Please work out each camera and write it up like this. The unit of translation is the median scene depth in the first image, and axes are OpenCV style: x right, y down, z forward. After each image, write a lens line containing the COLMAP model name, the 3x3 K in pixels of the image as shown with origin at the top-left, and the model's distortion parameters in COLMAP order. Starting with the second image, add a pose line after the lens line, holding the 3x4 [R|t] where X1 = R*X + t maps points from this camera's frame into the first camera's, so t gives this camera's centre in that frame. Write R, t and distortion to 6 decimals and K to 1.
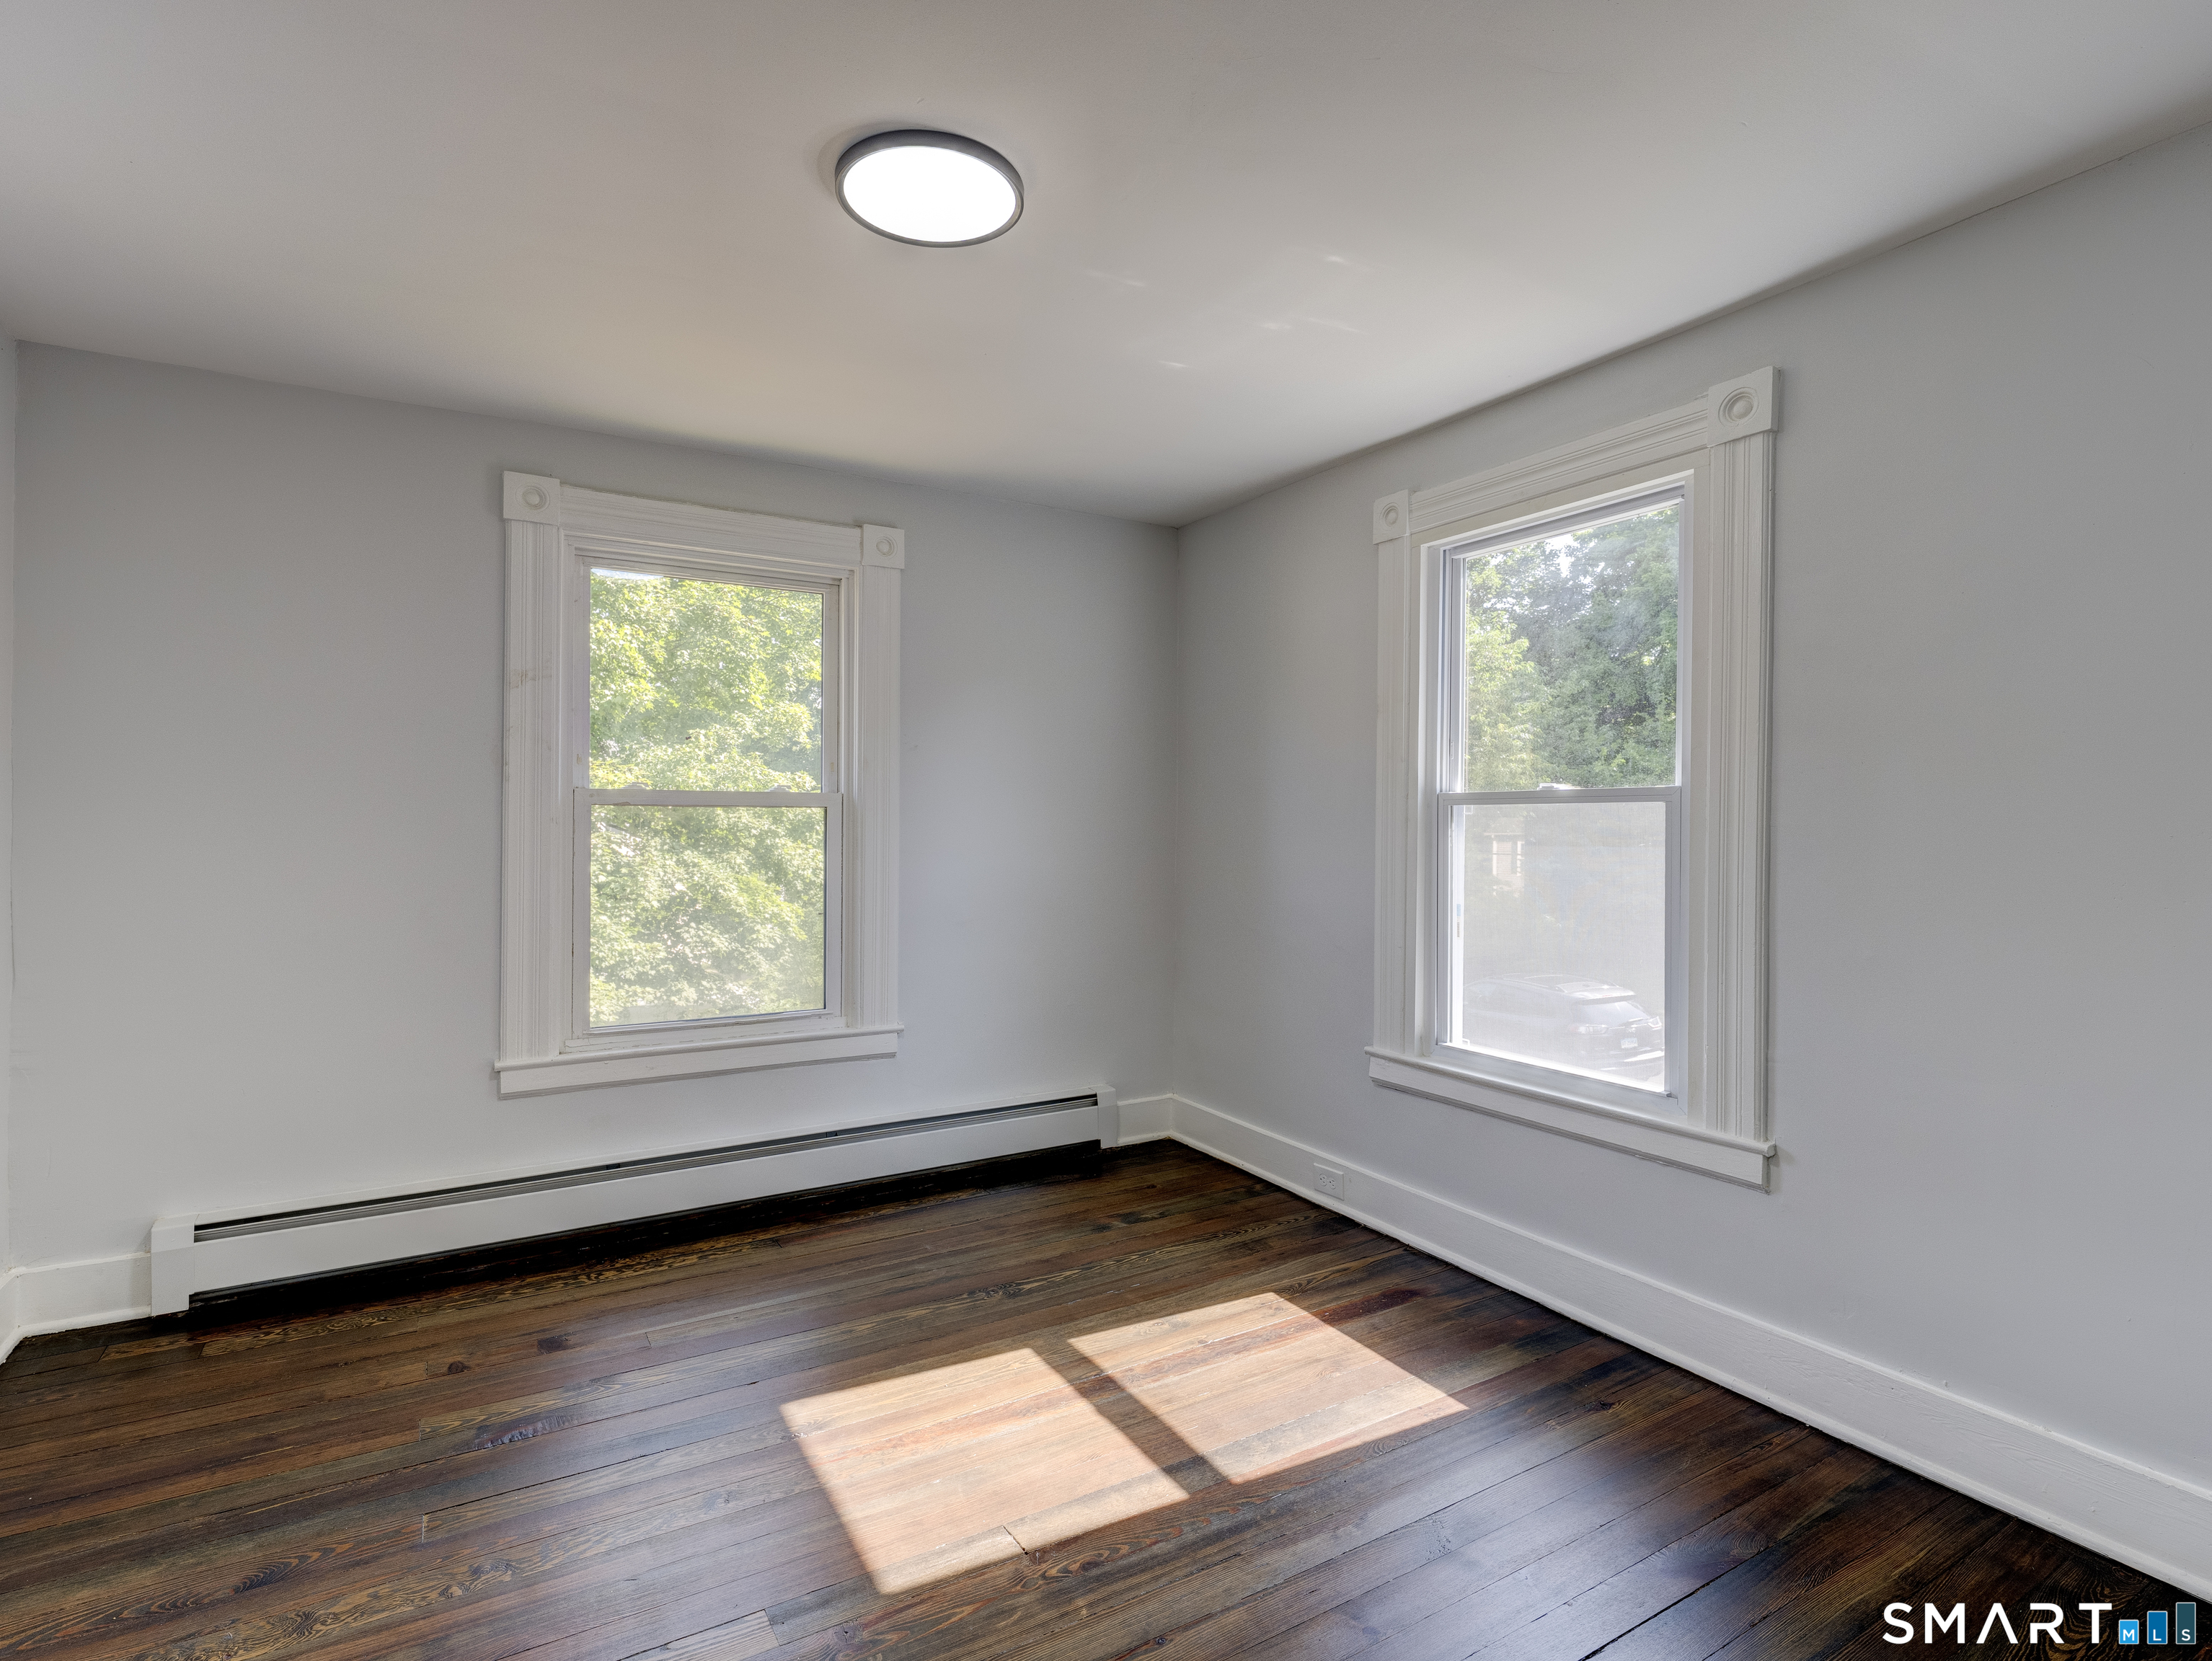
lens RADIAL K [[1042.4, 0, 1116.6], [0, 1042.4, 819.3], [0, 0, 1]] dist [-0.001337, 0.000553]
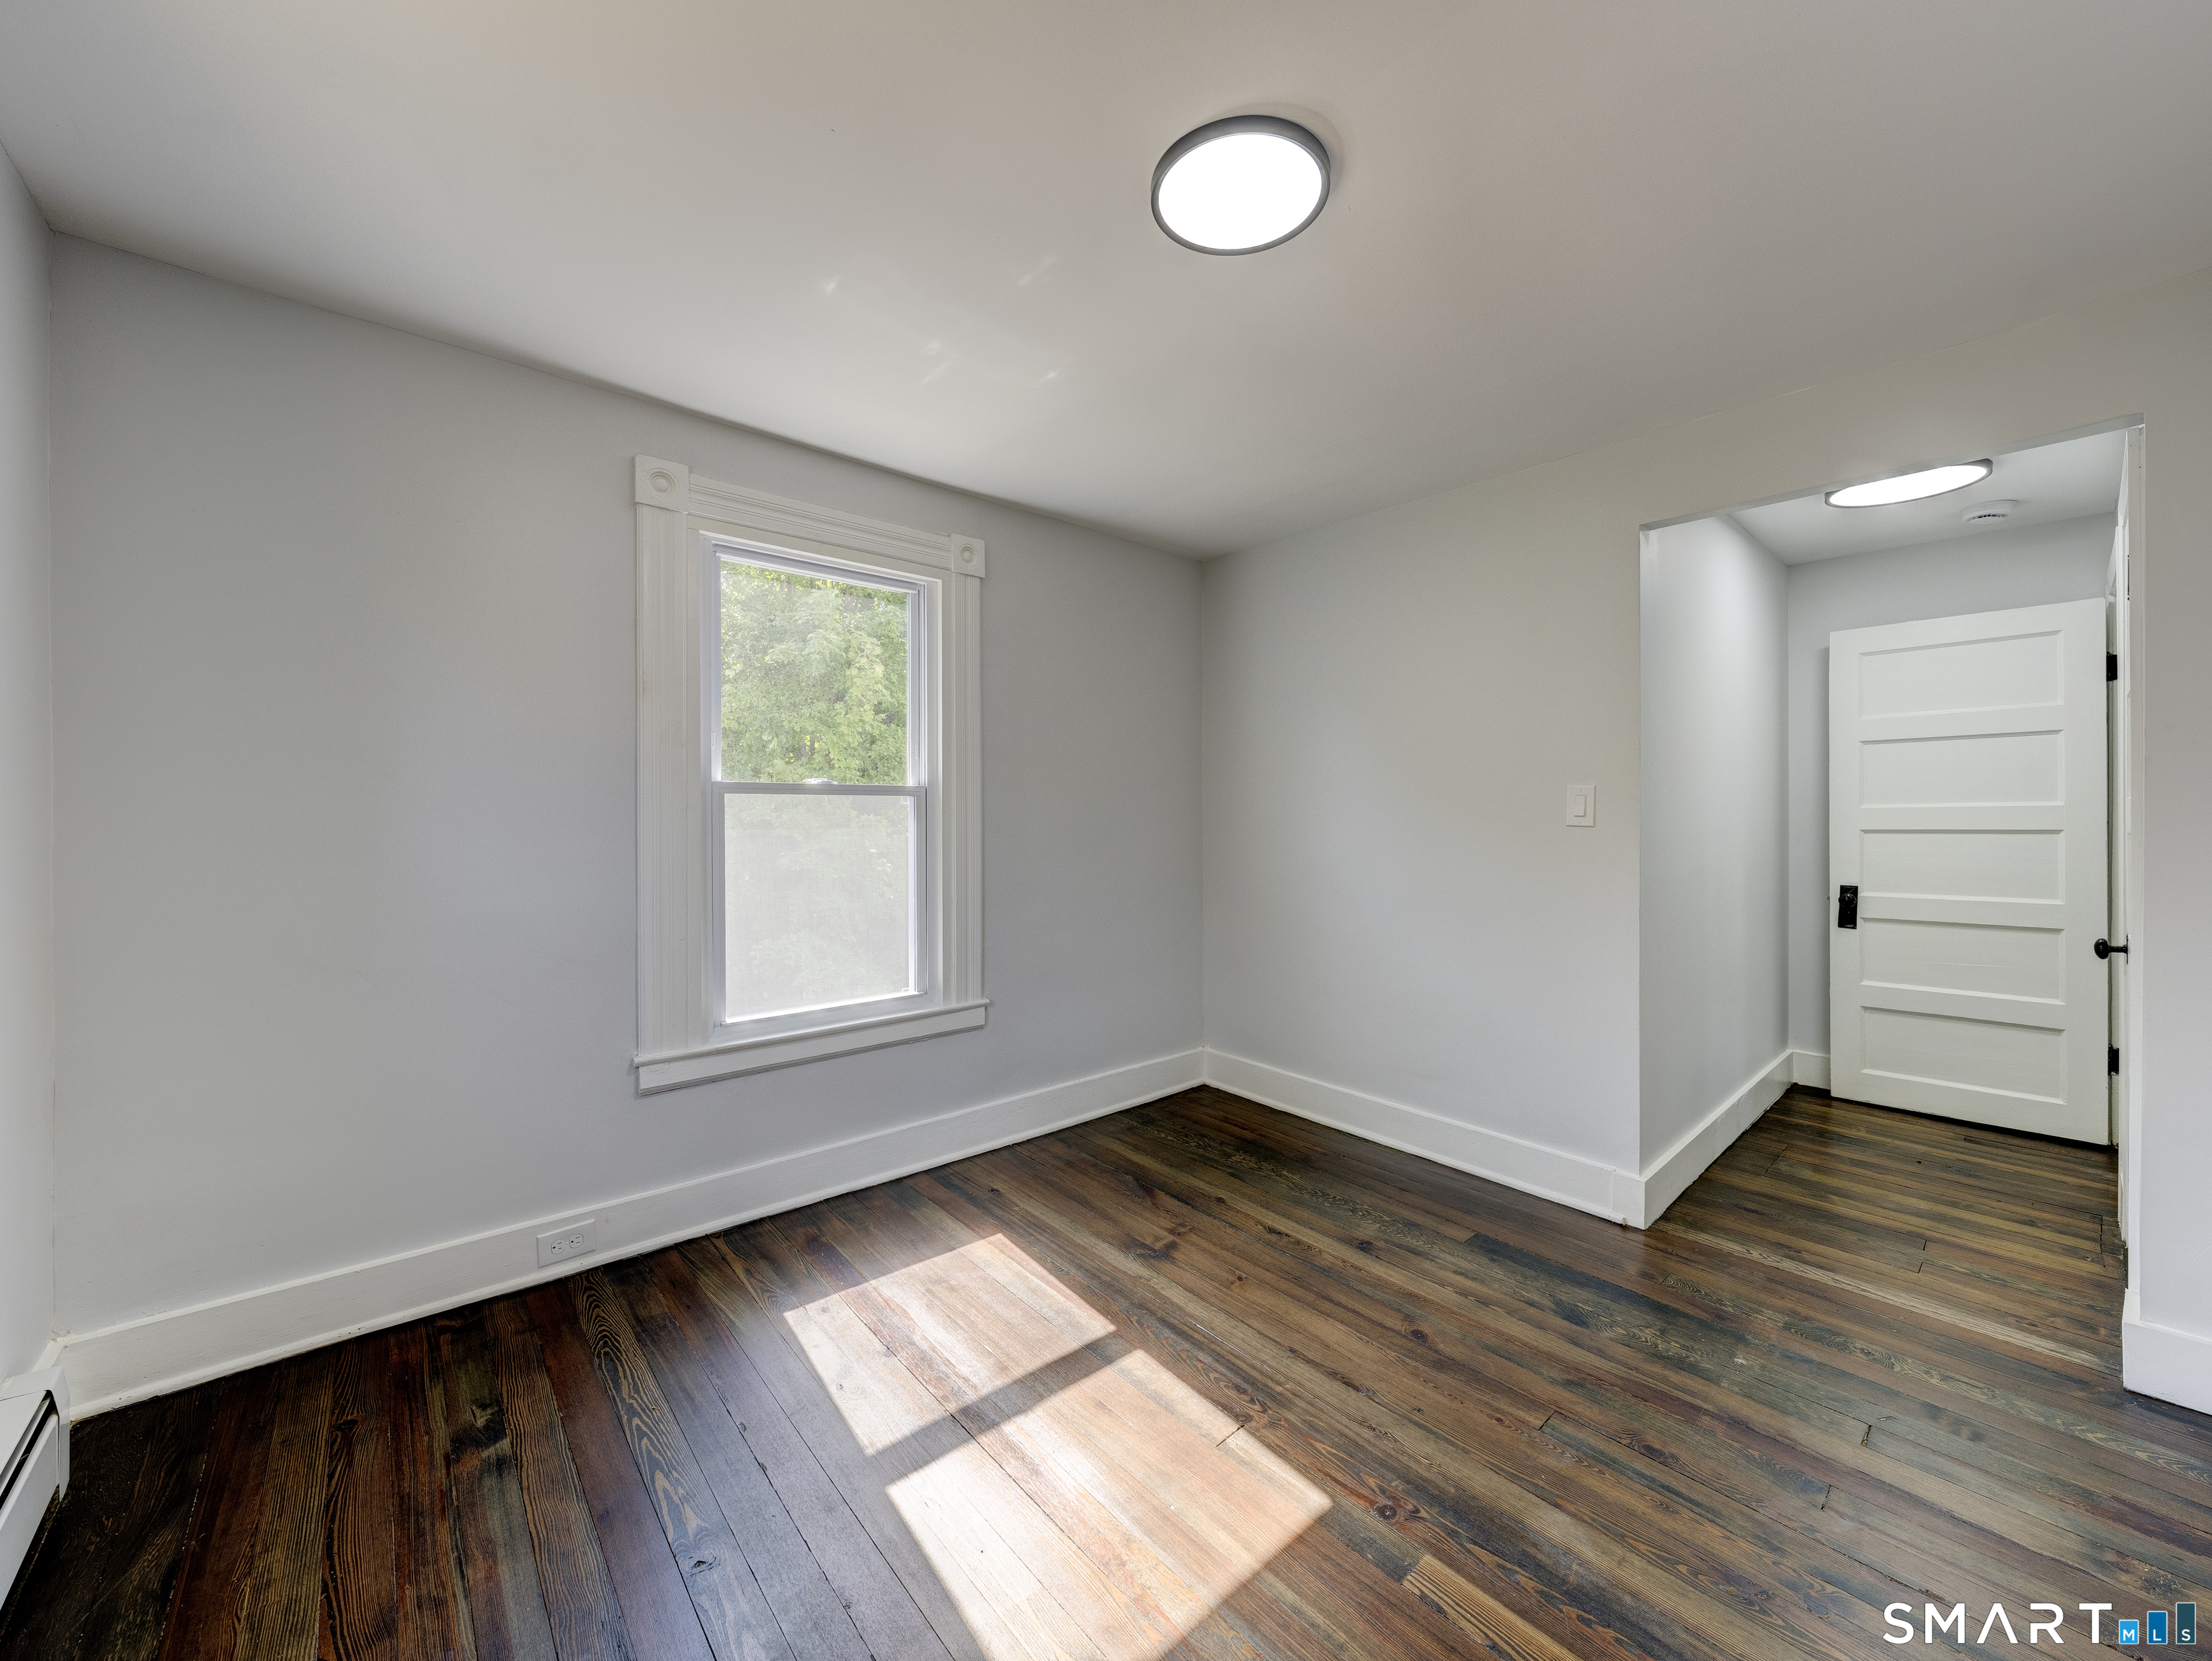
lens RADIAL K [[867.0, 0, 1115.1], [0, 867.0, 816.6], [0, 0, 1]] dist [-0.012958, -0.000117]
pose [[-0.159945, -0.008209, 0.987092, -0.757705], [-0.005202, 0.999959, 0.007473, 0.002314], [-0.987112, -0.003939, -0.159981, 0.961862]]
